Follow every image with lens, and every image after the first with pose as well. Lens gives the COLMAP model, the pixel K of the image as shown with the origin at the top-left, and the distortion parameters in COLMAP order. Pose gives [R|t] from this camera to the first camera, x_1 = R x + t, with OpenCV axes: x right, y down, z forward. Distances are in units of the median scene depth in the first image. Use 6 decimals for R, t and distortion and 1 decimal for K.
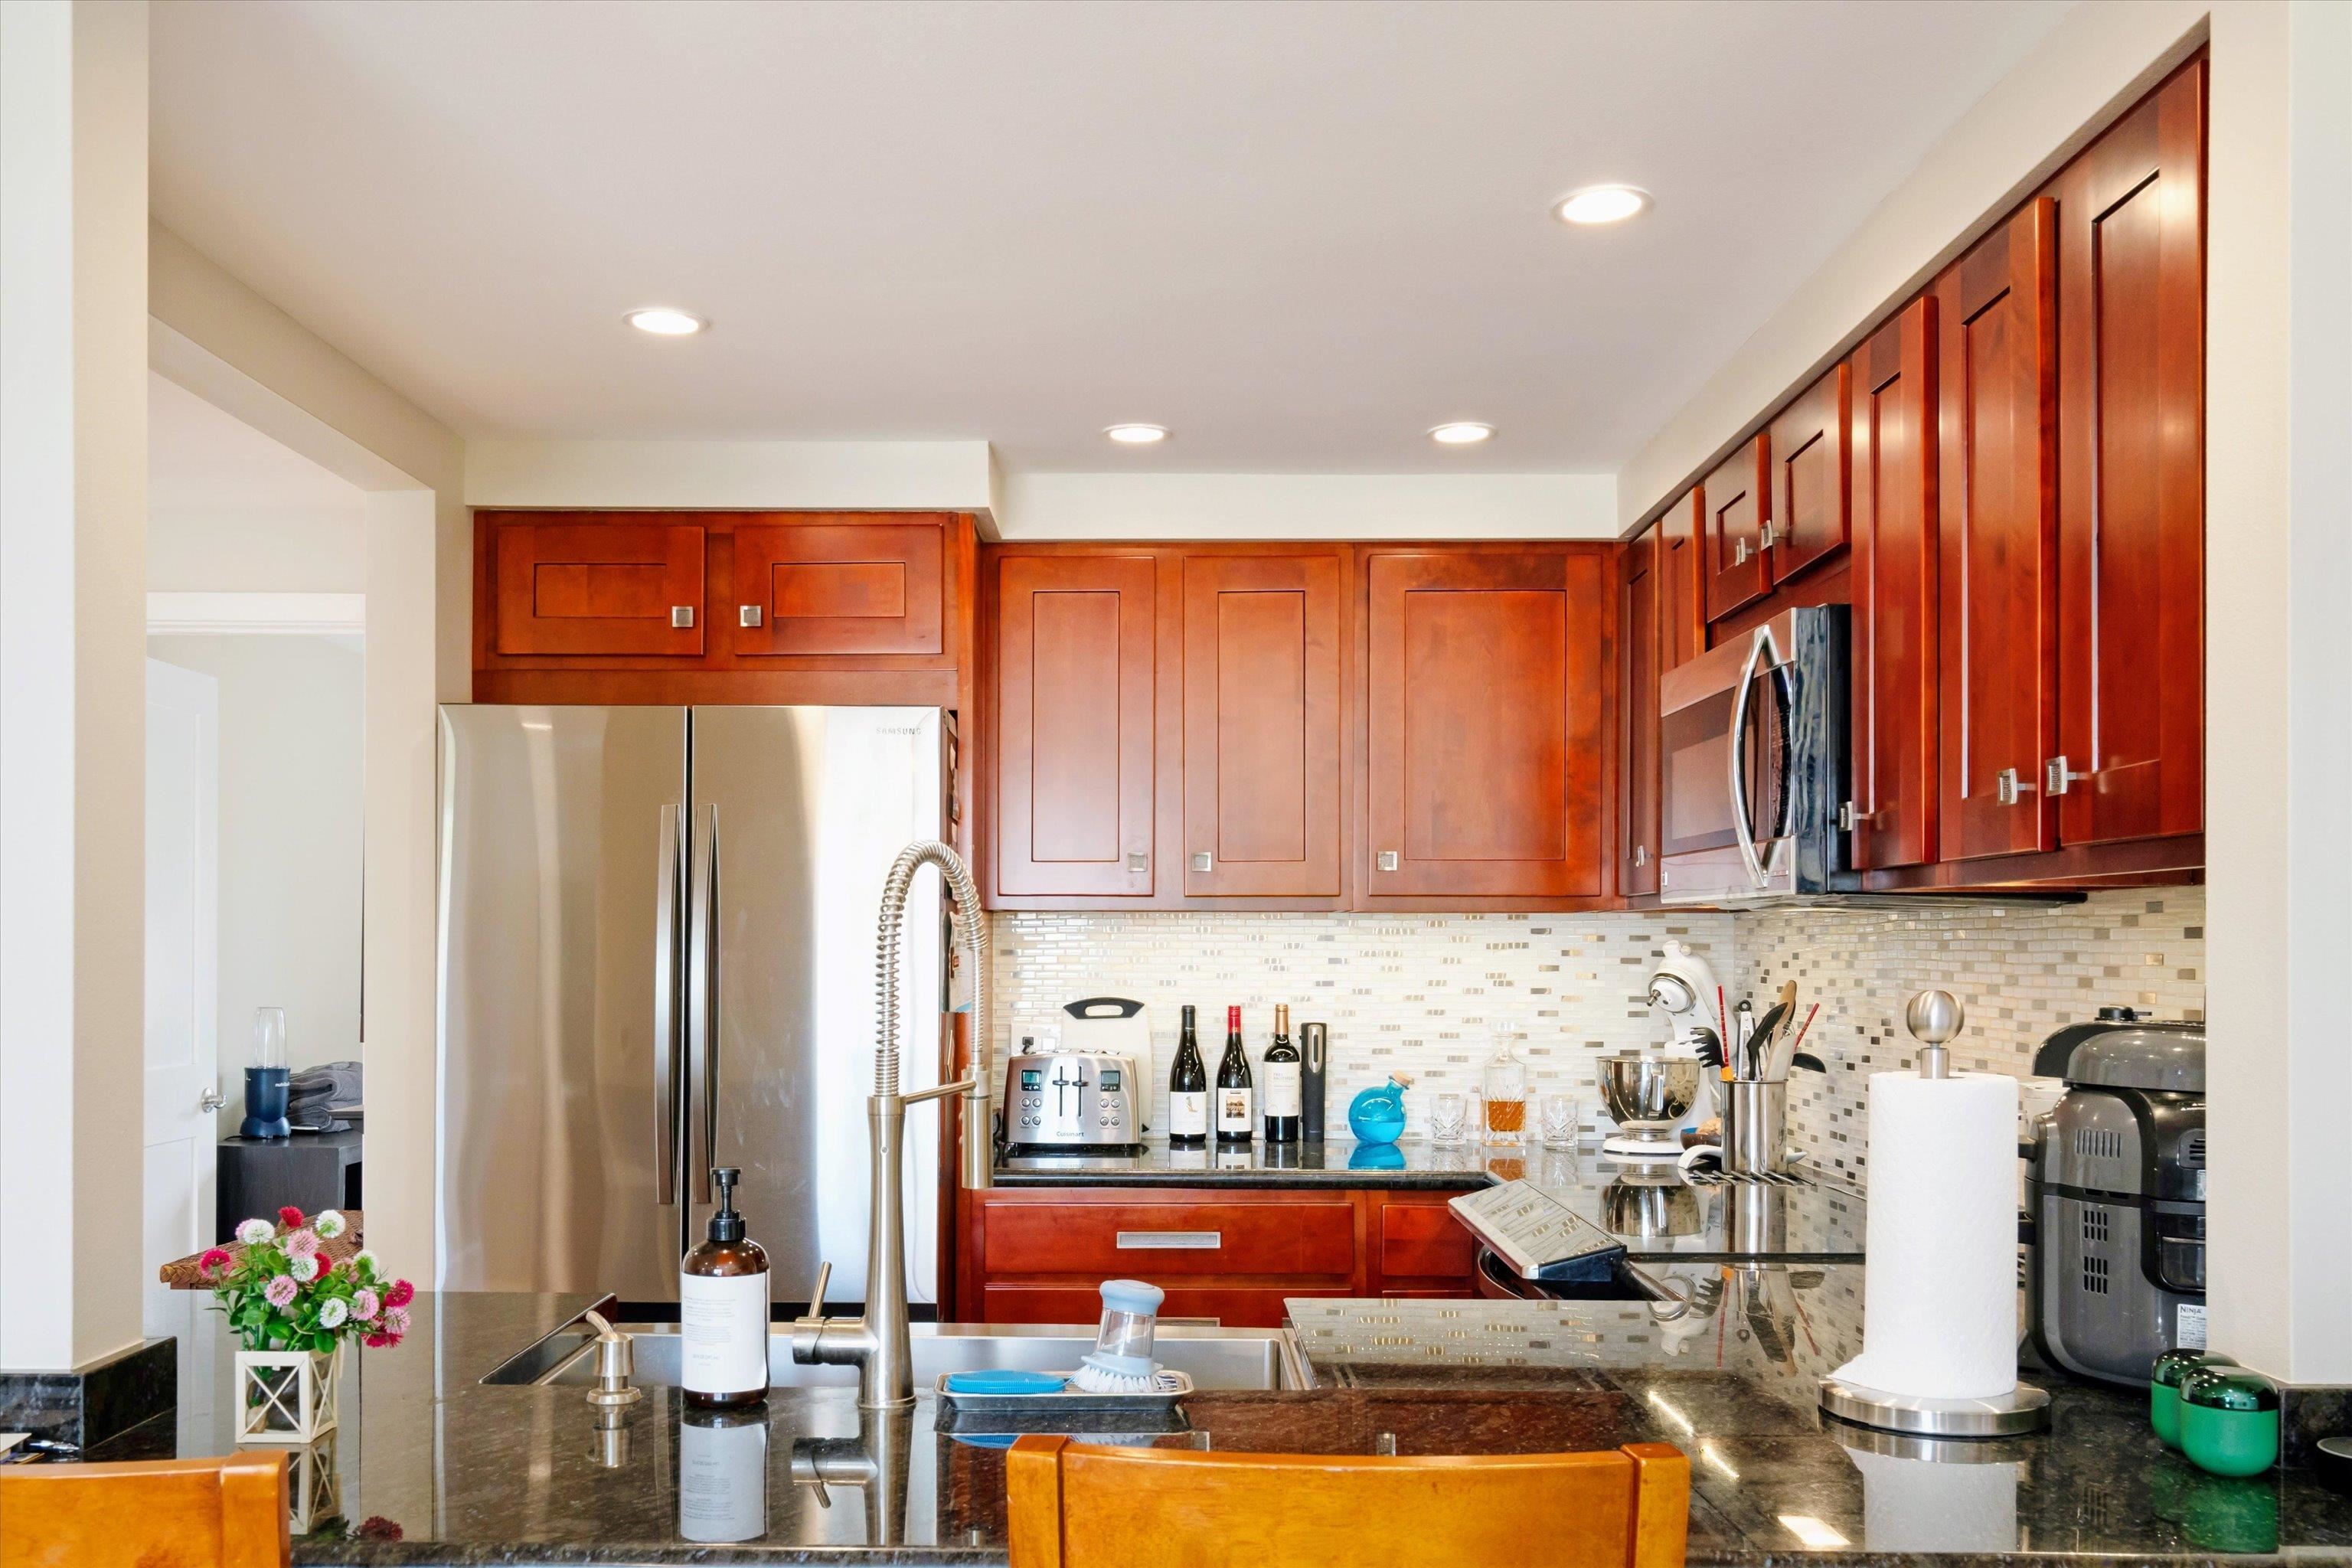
lens RADIAL K [[2120.8, 0, 1156.1], [0, 2120.8, 935.8], [0, 0, 1]] dist [-0.003215, -0.005399]
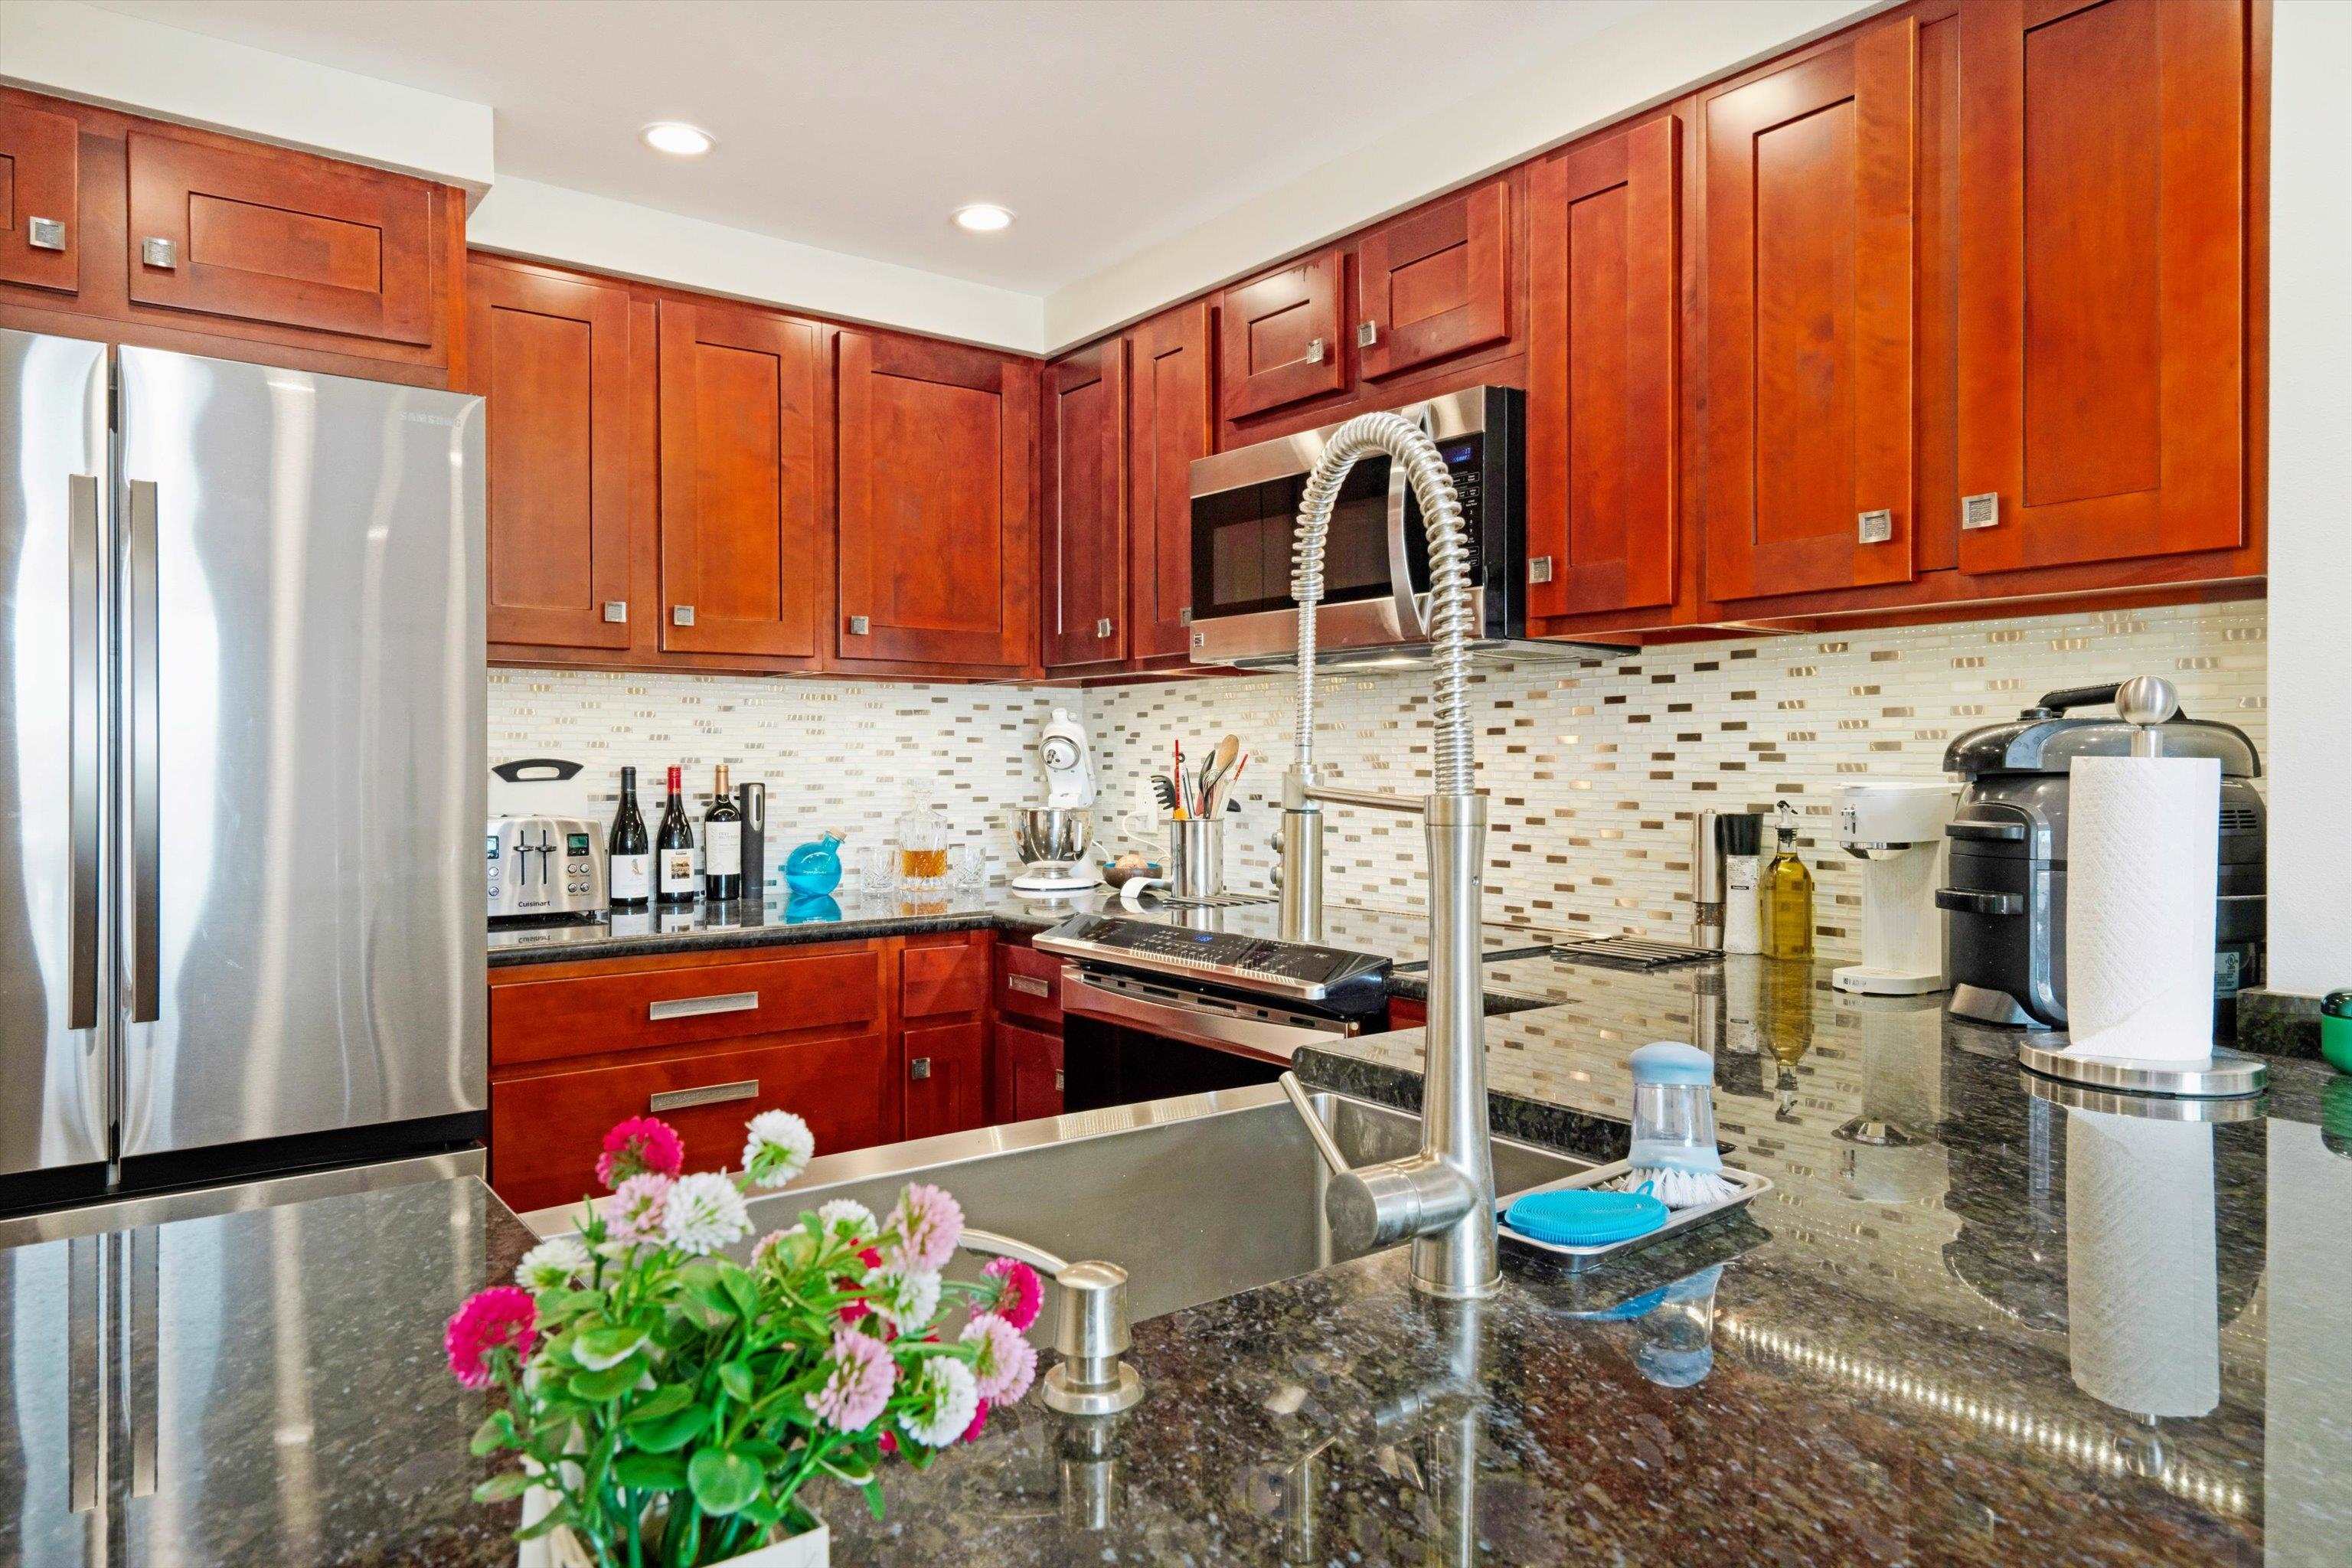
lens RADIAL K [[1452.2, 0, 1188.5], [0, 1452.2, 760.7], [0, 0, 1]] dist [-0.004264, -0.001159]
pose [[0.779166, -0.003327, 0.626809, -0.203781], [0.001384, 0.999993, 0.003588, 0.028122], [-0.626816, -0.001928, 0.779165, 0.317392]]
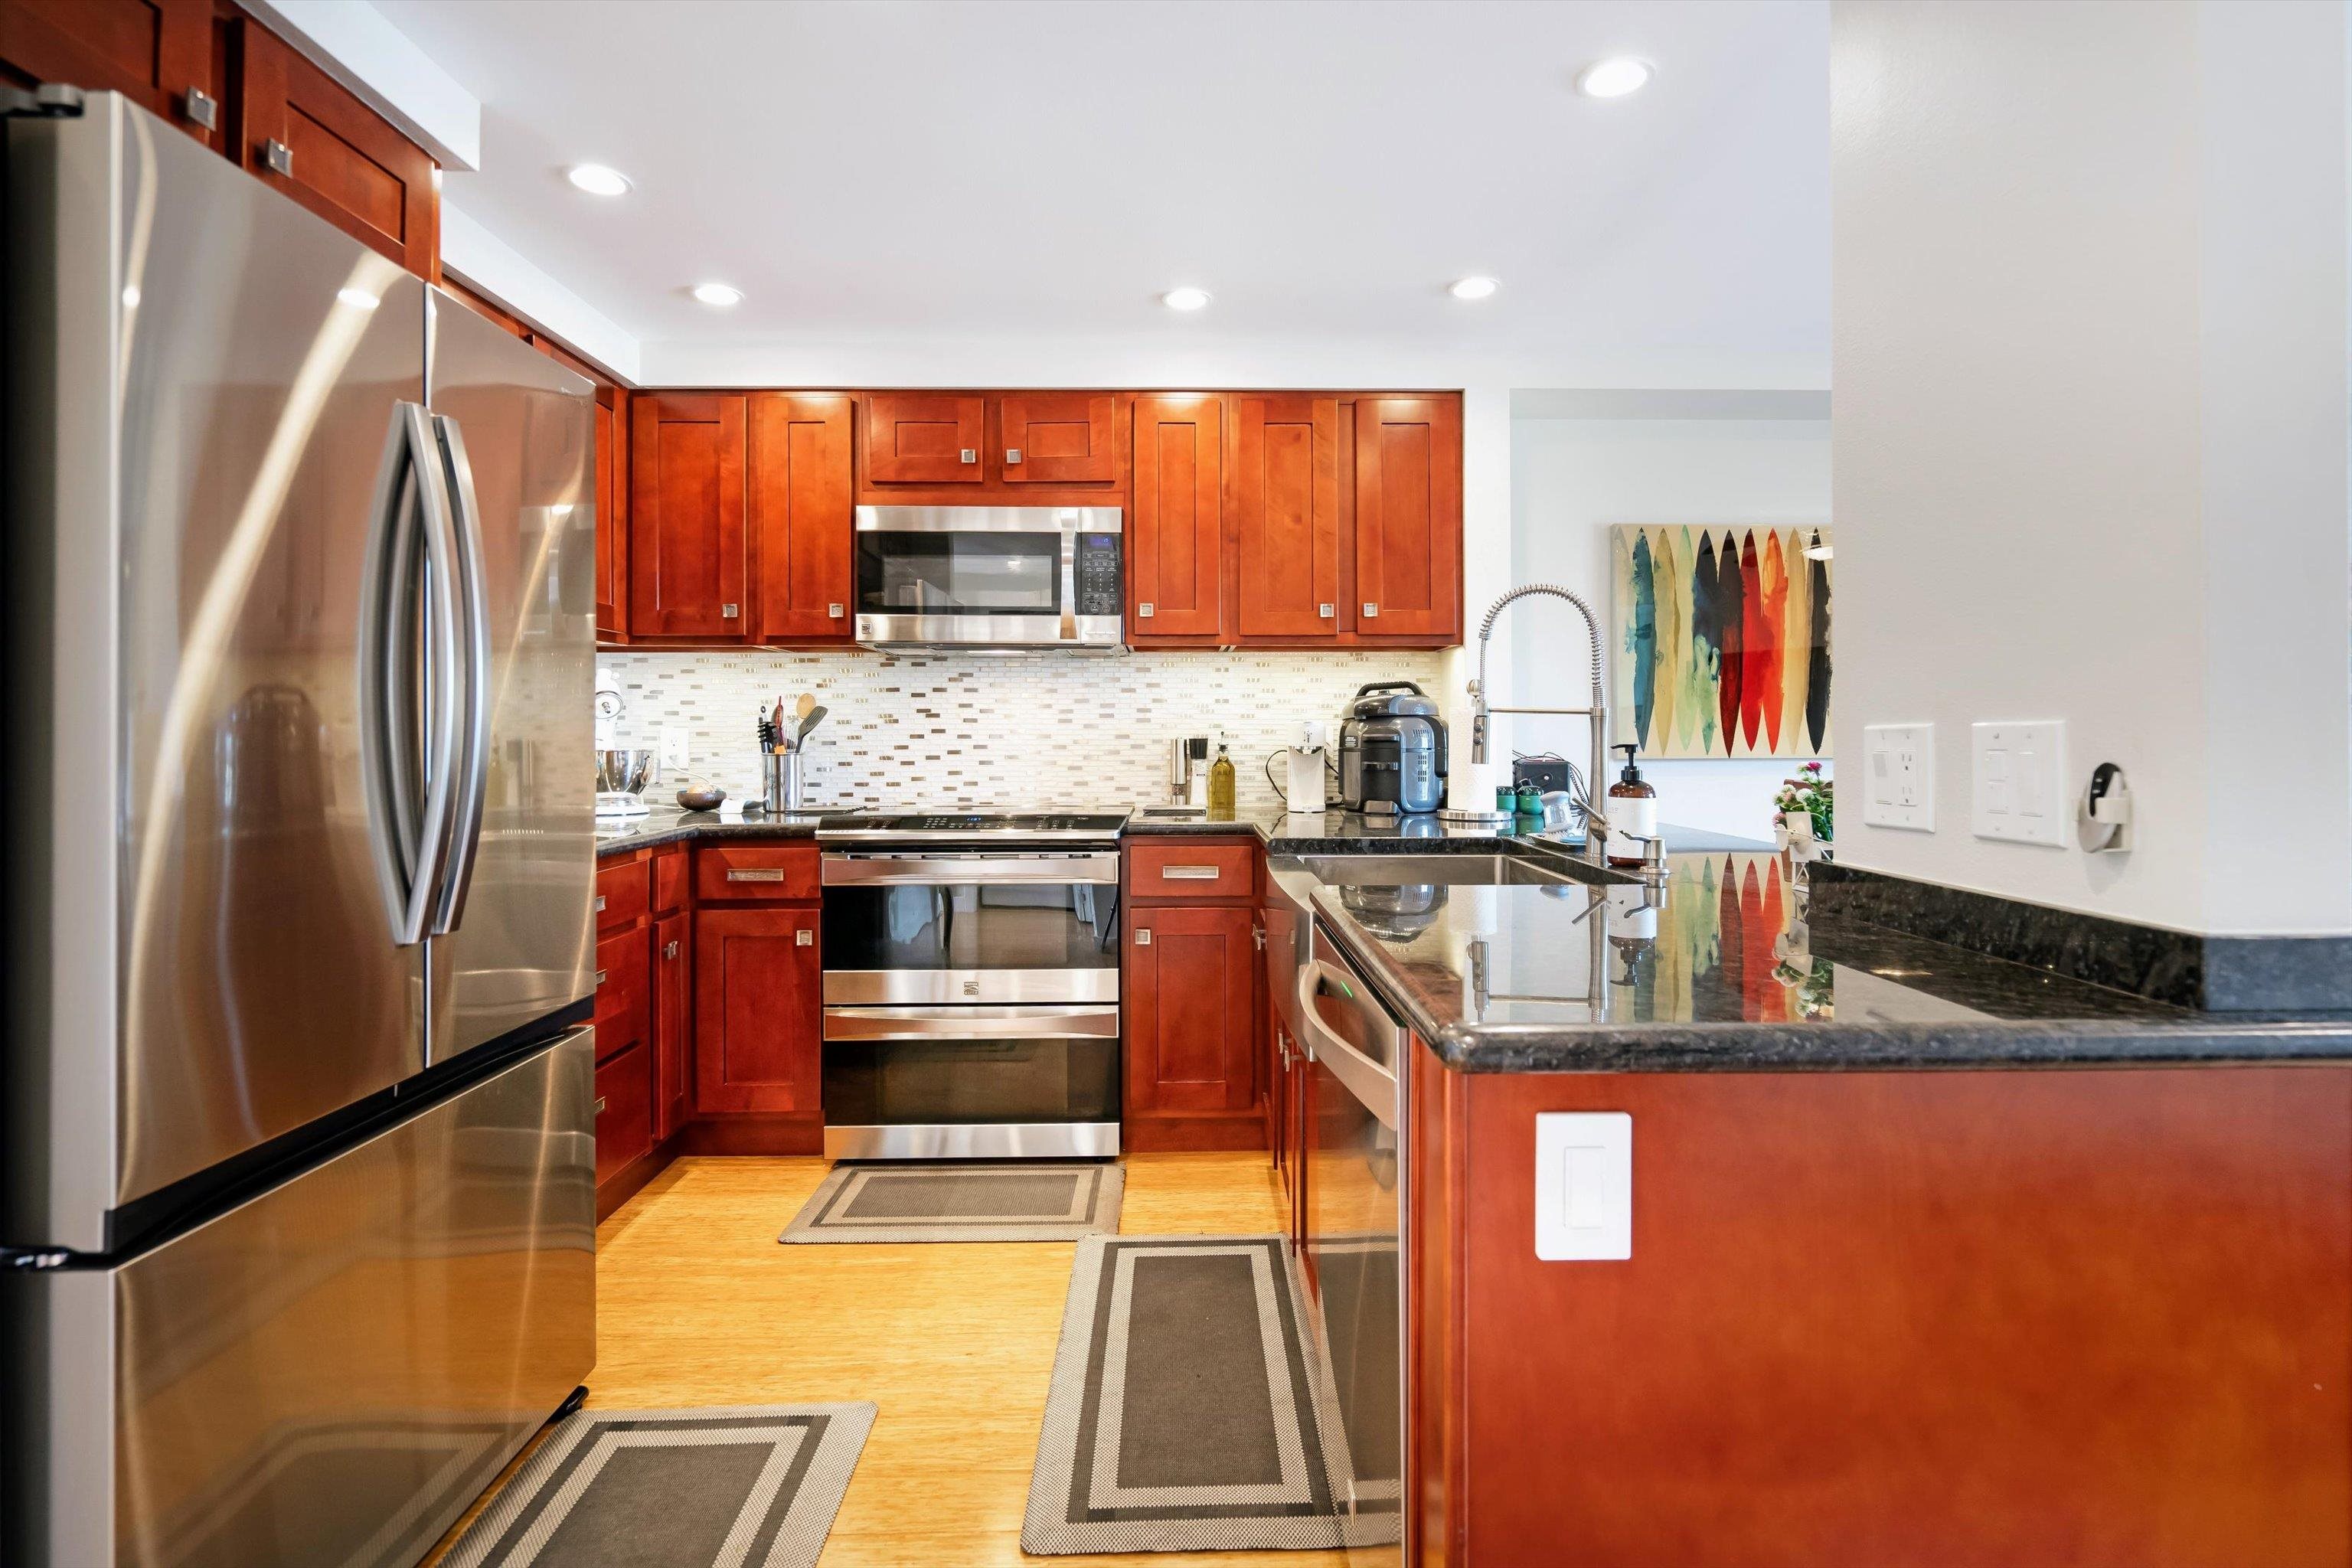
lens RADIAL K [[1116.3, 0, 1187.5], [0, 1116.3, 737.3], [0, 0, 1]] dist [-0.003312, 0.000542]
pose [[-0.017765, -0.004194, 0.999833, -0.505772], [-0.003718, 0.999985, 0.004129, 0.043384], [-0.999835, -0.003644, -0.017780, 0.593715]]
